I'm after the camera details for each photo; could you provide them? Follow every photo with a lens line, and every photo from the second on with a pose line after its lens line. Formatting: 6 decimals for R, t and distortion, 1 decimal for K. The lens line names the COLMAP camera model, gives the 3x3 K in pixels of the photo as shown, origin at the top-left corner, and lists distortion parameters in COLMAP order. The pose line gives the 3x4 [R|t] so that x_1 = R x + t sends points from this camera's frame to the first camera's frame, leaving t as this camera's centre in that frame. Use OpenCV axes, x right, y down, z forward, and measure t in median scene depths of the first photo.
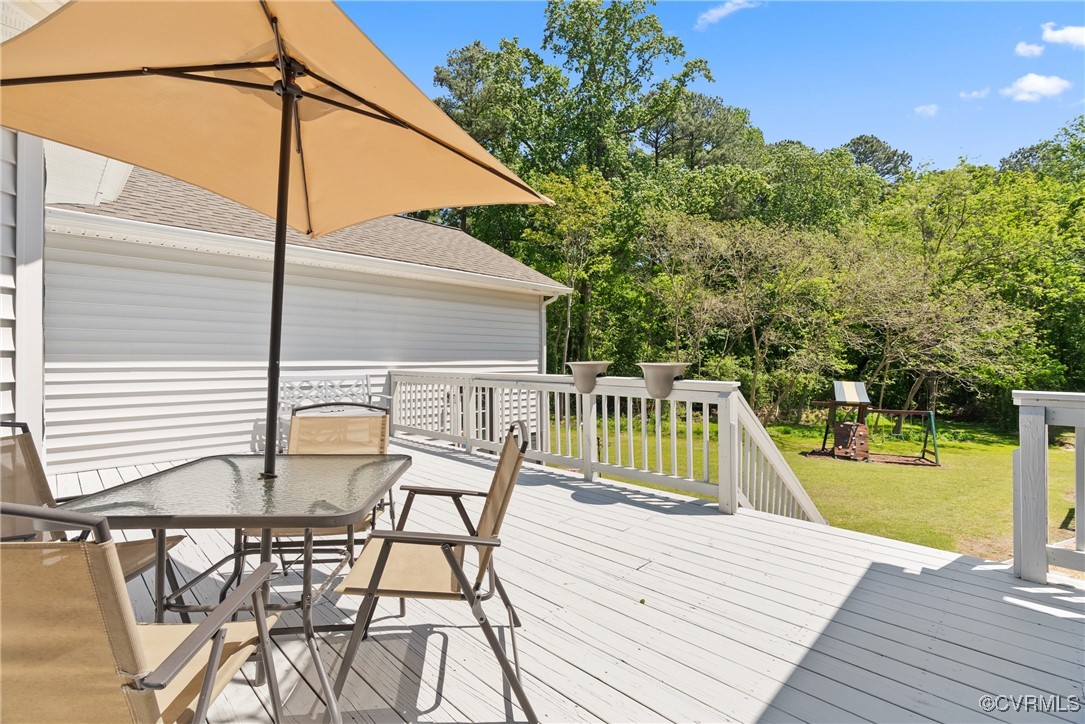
lens RADIAL K [[488.0, 0, 540.8], [0, 488.0, 358.4], [0, 0, 1]] dist [-0.000724, 0.000232]
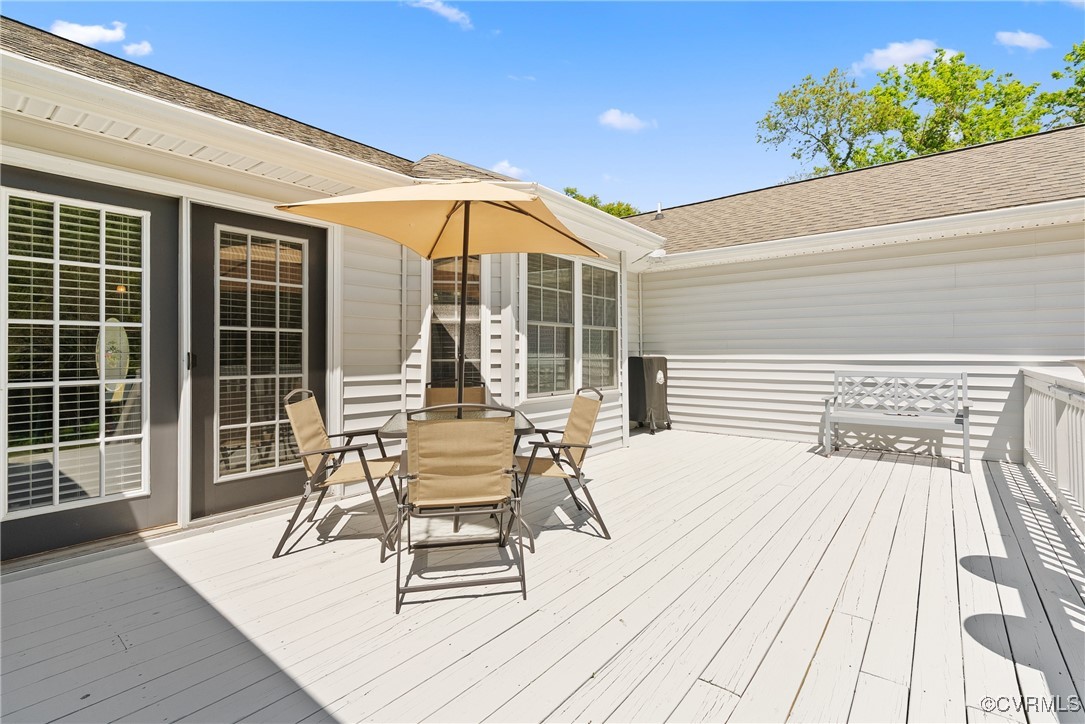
lens RADIAL K [[488.0, 0, 540.8], [0, 488.0, 358.4], [0, 0, 1]] dist [-0.000724, 0.000232]
pose [[0.099167, 0.009298, -0.995027, 0.341065], [0.004726, 0.999941, 0.009815, 0.000945], [0.995060, -0.005676, 0.099117, 0.307314]]
